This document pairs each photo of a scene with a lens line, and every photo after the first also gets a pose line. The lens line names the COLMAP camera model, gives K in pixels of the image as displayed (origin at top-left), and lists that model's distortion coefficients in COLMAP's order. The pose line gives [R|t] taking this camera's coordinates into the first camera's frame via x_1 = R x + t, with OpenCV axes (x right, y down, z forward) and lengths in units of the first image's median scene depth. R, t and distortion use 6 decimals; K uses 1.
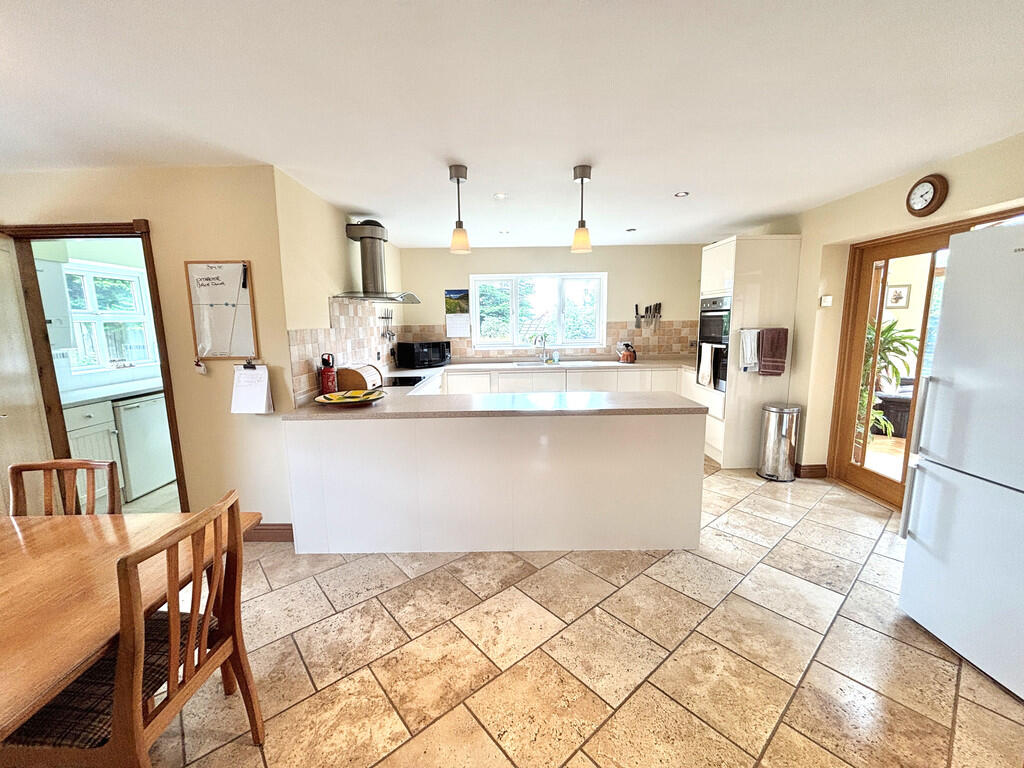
lens RADIAL K [[413.4, 0, 511.1], [0, 413.4, 381.8], [0, 0, 1]] dist [0.003707, 0.000393]
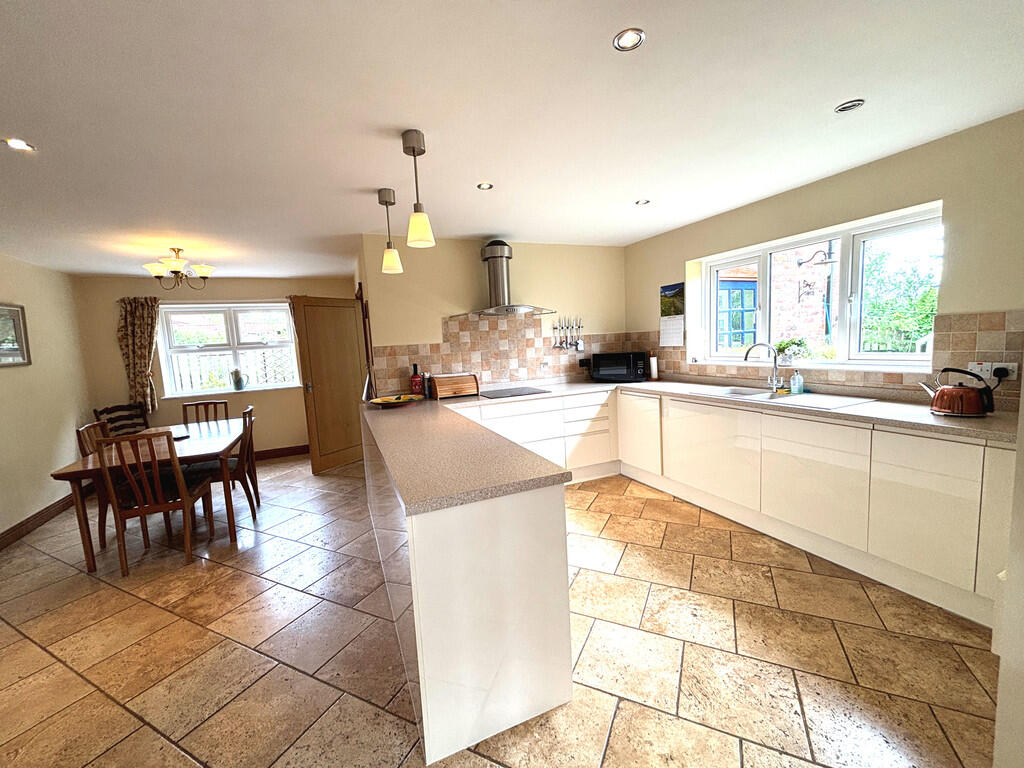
lens RADIAL K [[413.4, 0, 512.4], [0, 413.4, 385.6], [0, 0, 1]] dist [0.003707, 0.000393]
pose [[0.397055, 0.097761, -0.912574, 0.467062], [-0.085955, 0.993902, 0.069075, -0.063772], [0.913761, 0.051014, 0.403036, 0.427657]]
